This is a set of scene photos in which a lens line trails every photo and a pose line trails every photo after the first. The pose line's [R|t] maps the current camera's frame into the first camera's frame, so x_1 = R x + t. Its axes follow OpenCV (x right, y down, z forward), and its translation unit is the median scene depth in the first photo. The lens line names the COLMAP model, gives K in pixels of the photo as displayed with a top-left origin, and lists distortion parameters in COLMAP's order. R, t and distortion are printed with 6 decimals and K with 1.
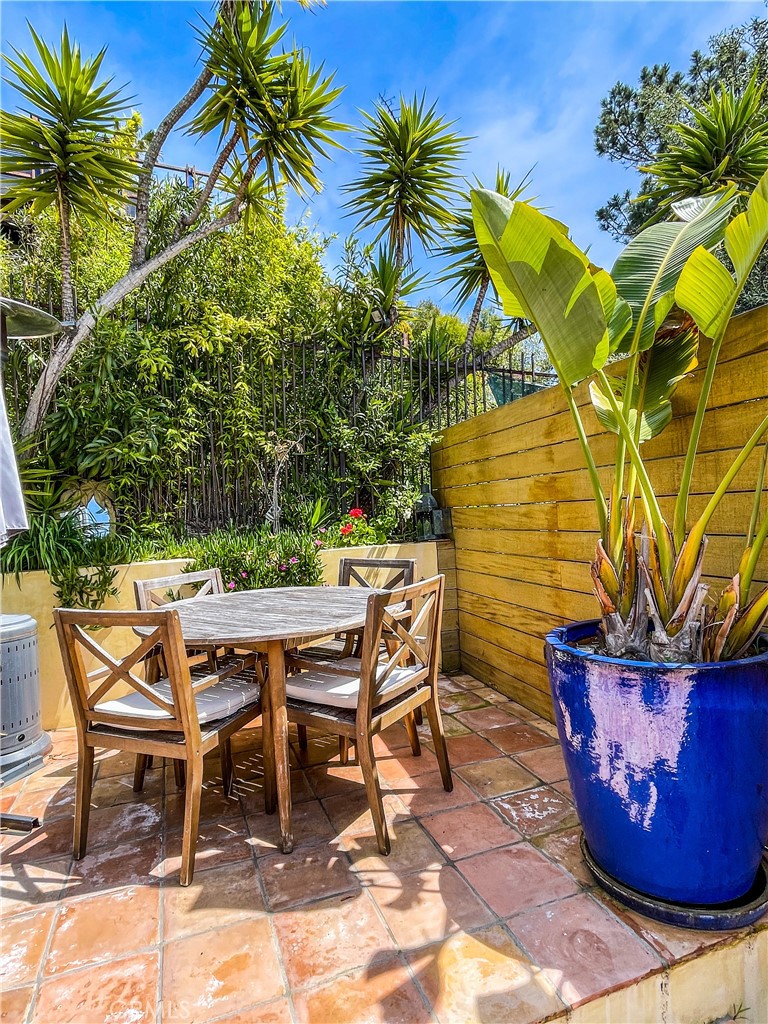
lens RADIAL K [[577.1, 0, 384.0], [0, 577.1, 512.0], [0, 0, 1]] dist [-0.000217, -0.000034]
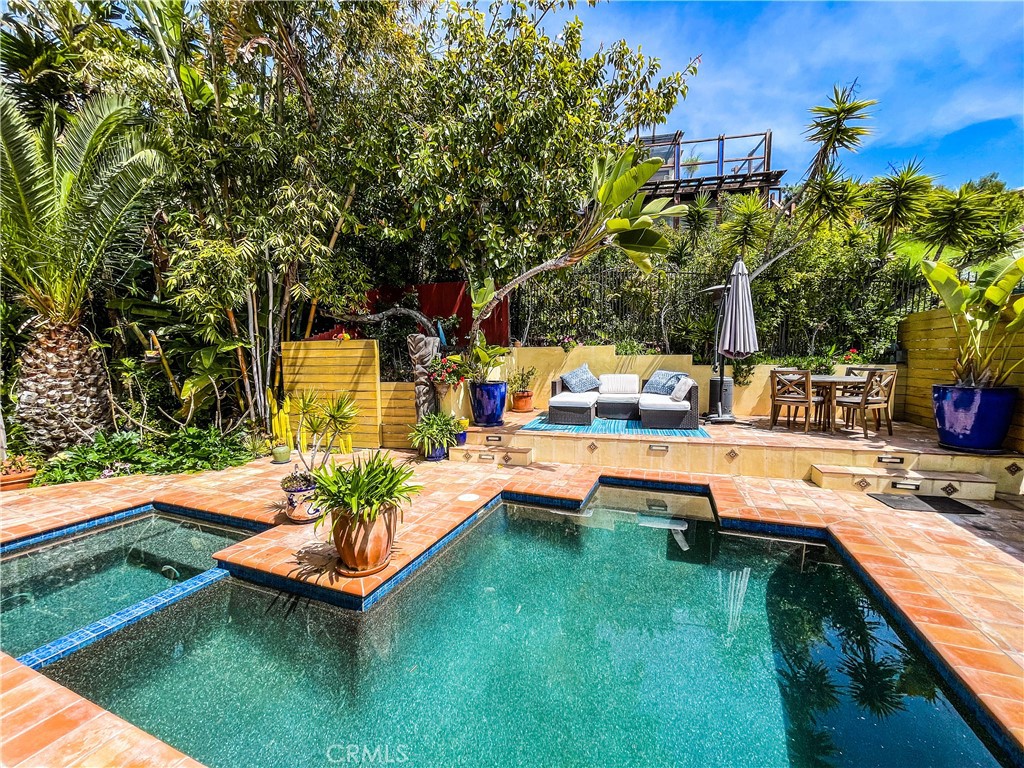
lens RADIAL K [[413.9, 0, 510.0], [0, 413.9, 388.8], [0, 0, 1]] dist [0.000438, 0.000601]
pose [[0.777330, 0.088299, -0.622865, -0.070690], [-0.031930, 0.994362, 0.101115, 0.030420], [0.628282, -0.058712, 0.775767, -1.277788]]
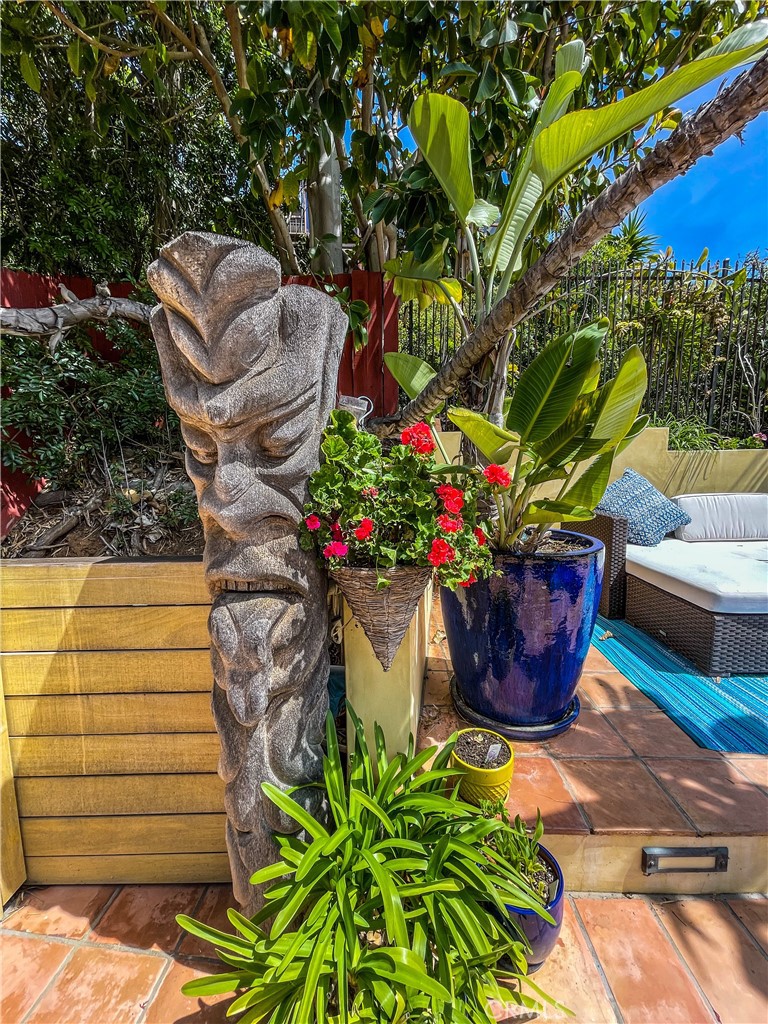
lens RADIAL K [[413.9, 0, 377.8], [0, 413.9, 511.1], [0, 0, 1]] dist [0.000438, 0.000601]
pose [[0.919818, 0.075630, -0.384988, -1.212078], [-0.034507, 0.993037, 0.112637, 0.110022], [0.390826, -0.090321, 0.916023, -0.420903]]
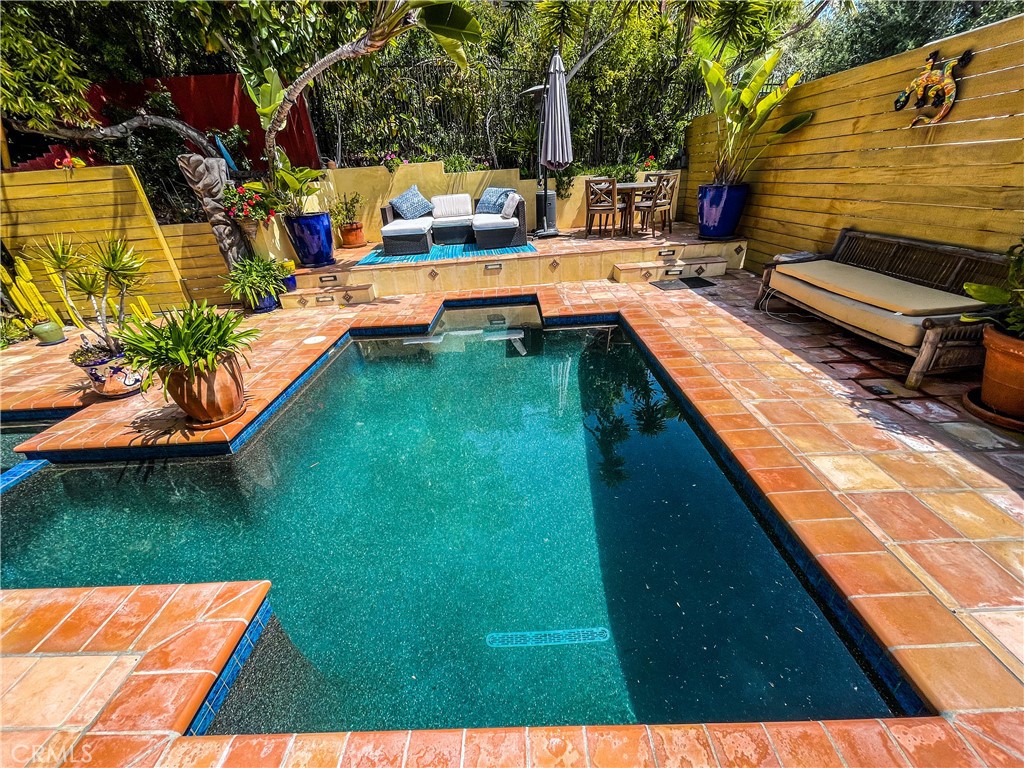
lens RADIAL K [[413.9, 0, 510.0], [0, 413.9, 388.8], [0, 0, 1]] dist [0.000438, 0.000601]
pose [[0.954516, 0.128875, -0.268870, -0.018642], [0.012110, 0.884260, 0.466837, 0.046543], [0.297915, -0.448860, 0.842480, -1.331317]]
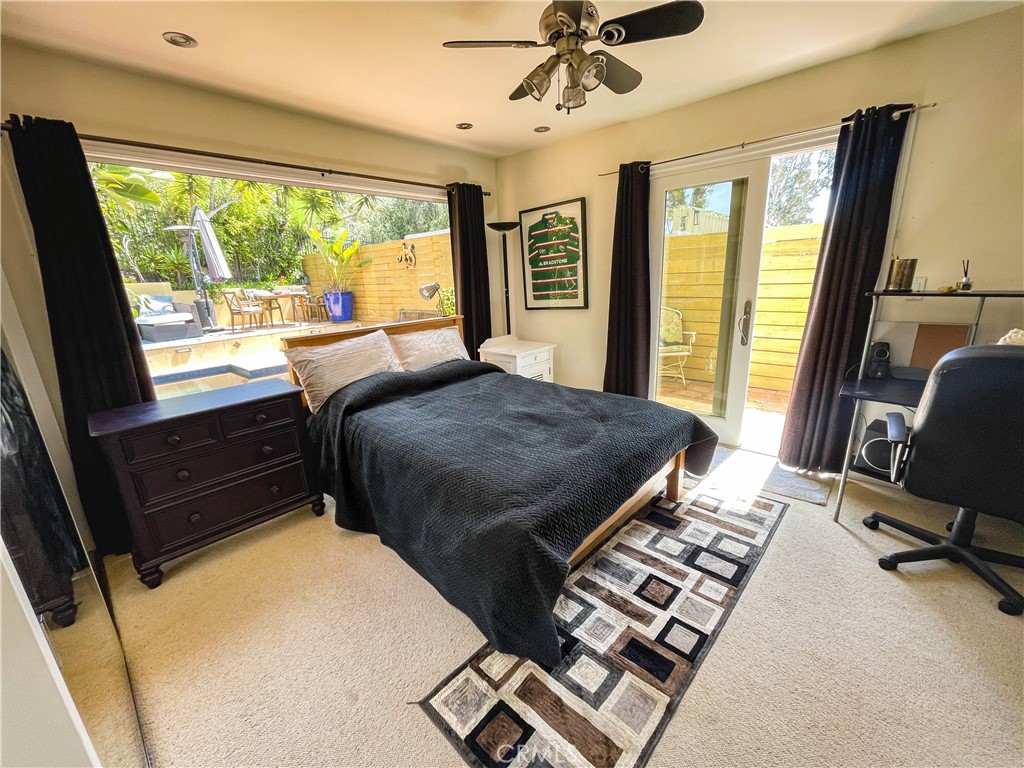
lens RADIAL K [[413.9, 0, 510.0], [0, 413.9, 388.8], [0, 0, 1]] dist [0.000438, 0.000601]
pose [[0.865565, -0.122395, 0.485610, -0.171424], [0.002883, 0.970876, 0.239564, 0.069067], [-0.500788, -0.205958, 0.840709, -2.298297]]
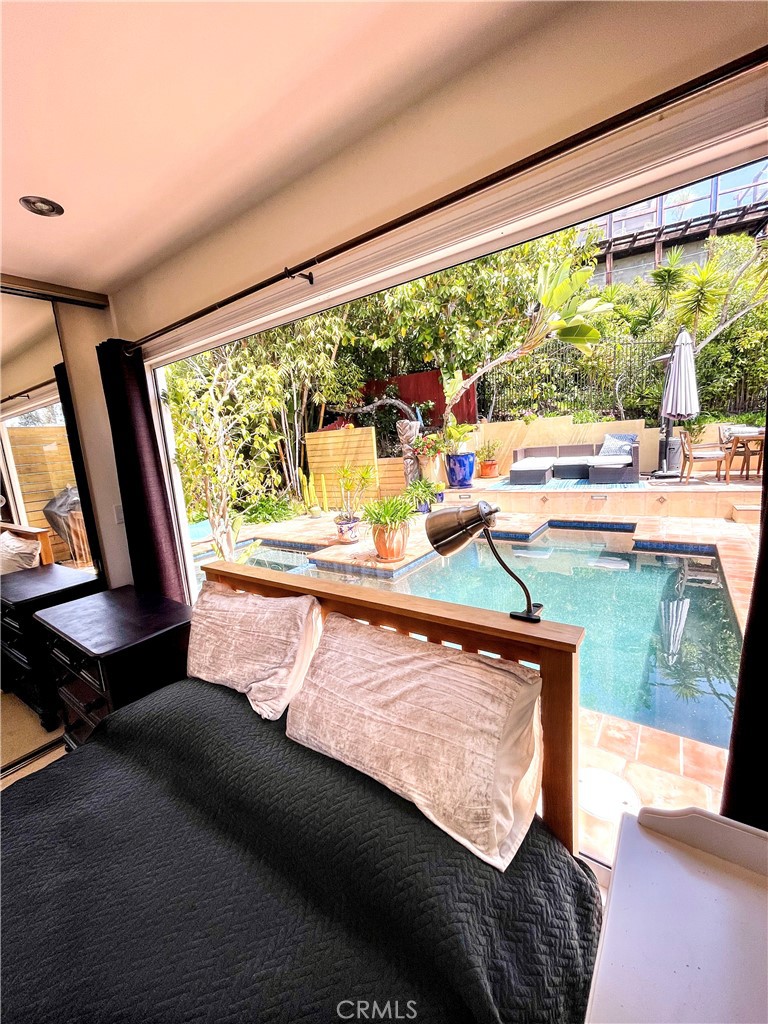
lens RADIAL K [[413.9, 0, 377.8], [0, 413.9, 511.1], [0, 0, 1]] dist [0.000438, 0.000601]
pose [[0.605517, 0.135988, -0.784128, 0.286441], [0.043132, 0.978237, 0.202958, 0.012465], [0.794663, -0.156715, 0.586473, -1.678414]]
